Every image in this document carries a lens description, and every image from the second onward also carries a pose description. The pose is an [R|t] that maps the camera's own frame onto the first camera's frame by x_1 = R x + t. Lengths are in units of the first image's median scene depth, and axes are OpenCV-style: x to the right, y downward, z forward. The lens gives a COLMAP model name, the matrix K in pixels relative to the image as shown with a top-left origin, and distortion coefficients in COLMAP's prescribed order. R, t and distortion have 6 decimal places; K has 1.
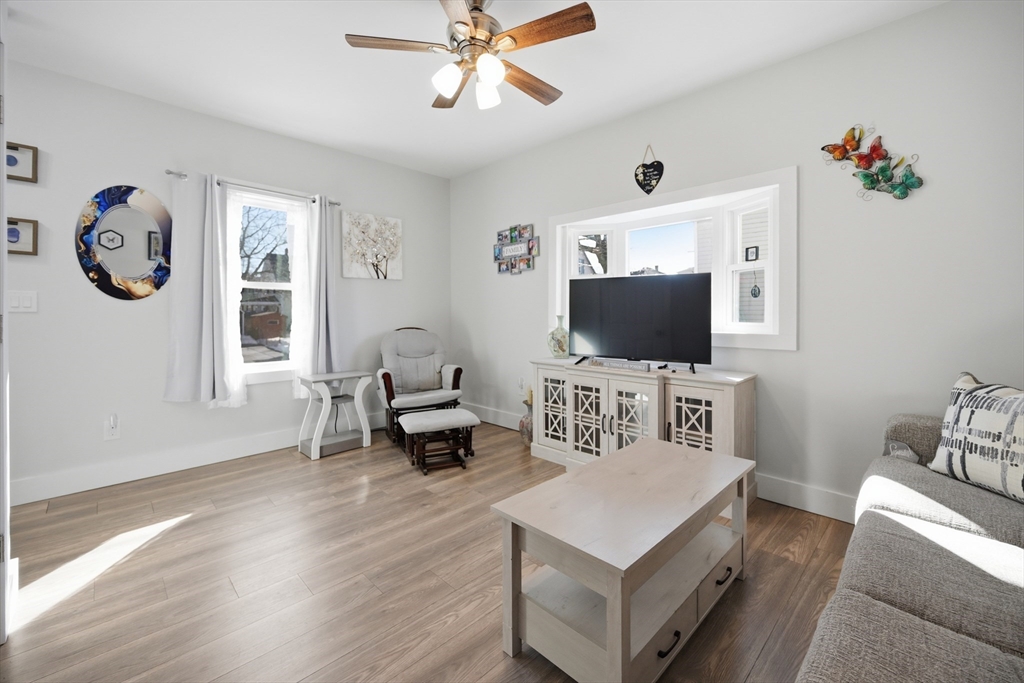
lens RADIAL K [[419.5, 0, 501.6], [0, 419.5, 319.7], [0, 0, 1]] dist [0.000678, -0.000116]
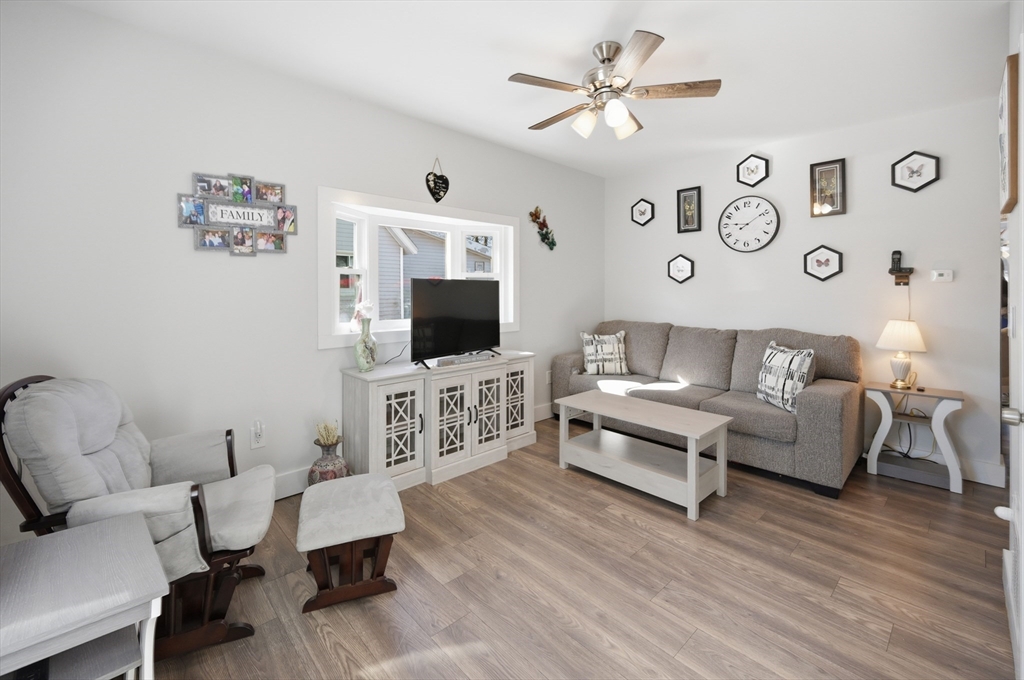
lens RADIAL K [[430.9, 0, 538.3], [0, 430.9, 297.5], [0, 0, 1]] dist [0.000889, -0.000239]
pose [[-0.011634, -0.015521, 0.999812, -0.777279], [0.016762, 0.999736, 0.015715, -0.064187], [-0.999792, 0.016942, -0.011371, 0.749534]]
